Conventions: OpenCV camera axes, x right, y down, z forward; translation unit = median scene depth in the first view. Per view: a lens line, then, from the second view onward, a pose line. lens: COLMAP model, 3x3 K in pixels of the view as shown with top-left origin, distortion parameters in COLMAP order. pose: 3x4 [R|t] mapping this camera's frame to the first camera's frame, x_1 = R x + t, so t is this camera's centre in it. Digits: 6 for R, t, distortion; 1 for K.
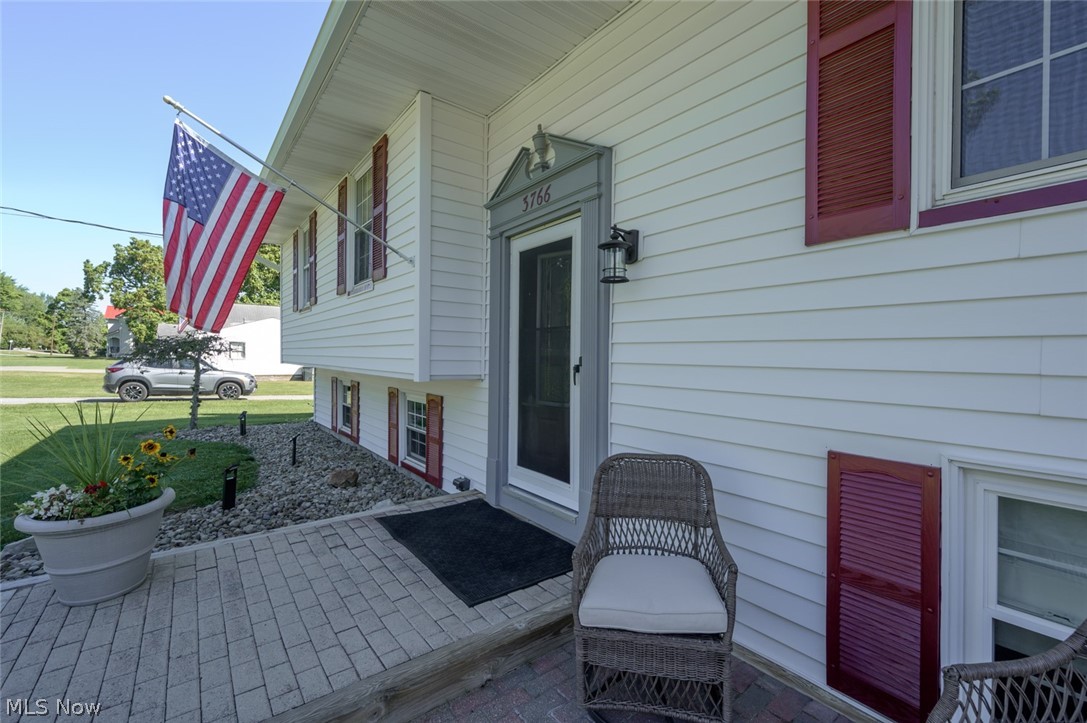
lens RADIAL K [[475.6, 0, 562.4], [0, 475.6, 358.4], [0, 0, 1]] dist [-0.001225, -0.000184]
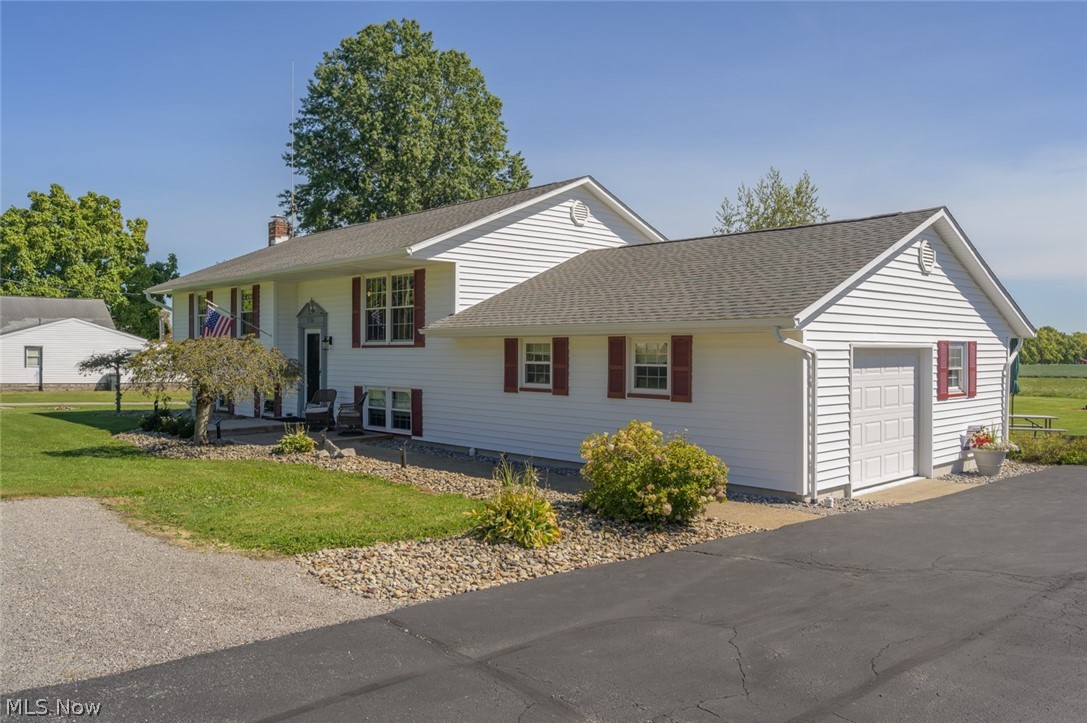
lens RADIAL K [[836.9, 0, 543.5], [0, 836.9, 361.5], [0, 0, 1]] dist [0.000817, 0.000529]
pose [[0.997707, -0.000036, 0.067678, 1.053976], [0.000101, 1.000000, -0.000950, -0.040640], [-0.067678, 0.000955, 0.997707, -4.440472]]
